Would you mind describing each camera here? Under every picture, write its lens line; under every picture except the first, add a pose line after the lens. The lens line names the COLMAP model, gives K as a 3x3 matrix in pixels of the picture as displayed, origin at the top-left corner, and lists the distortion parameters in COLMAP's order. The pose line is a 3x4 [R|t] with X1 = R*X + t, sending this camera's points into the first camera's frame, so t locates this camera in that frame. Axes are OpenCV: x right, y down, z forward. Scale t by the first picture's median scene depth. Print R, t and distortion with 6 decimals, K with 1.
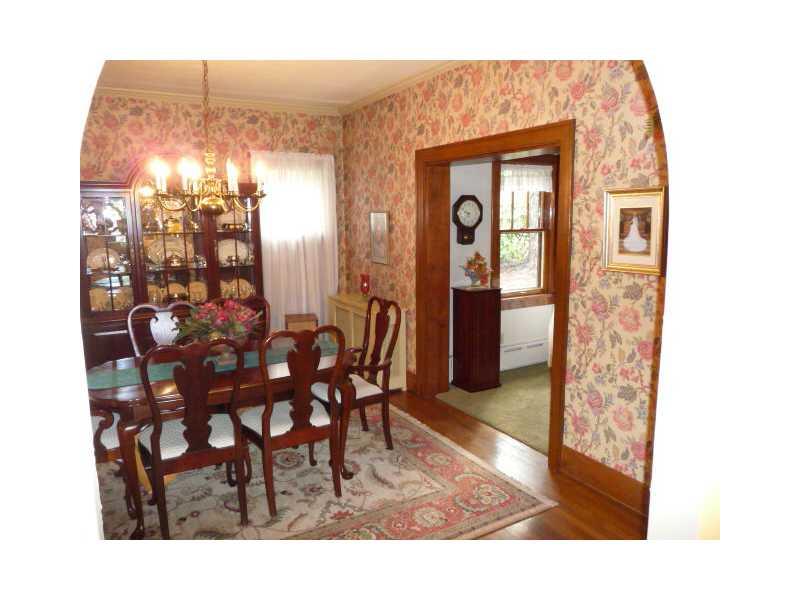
lens RADIAL K [[530.6, 0, 400.0], [0, 530.6, 300.0], [0, 0, 1]] dist [-0.028091, 0.004564]
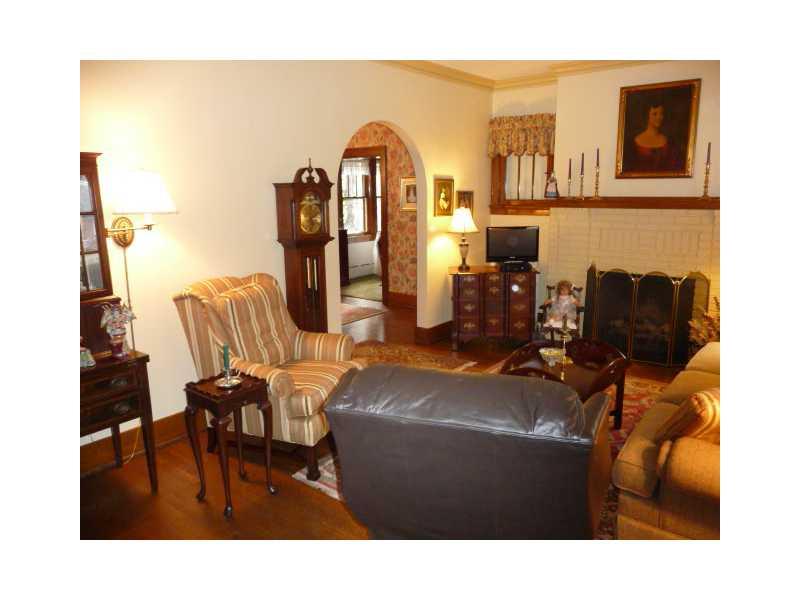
lens RADIAL K [[530.6, 0, 400.0], [0, 530.6, 300.0], [0, 0, 1]] dist [-0.028091, 0.004564]
pose [[0.928930, -0.076173, 0.362334, -0.433168], [0.060332, 0.996670, 0.054854, 0.178714], [-0.365306, -0.029095, 0.930433, -1.036387]]
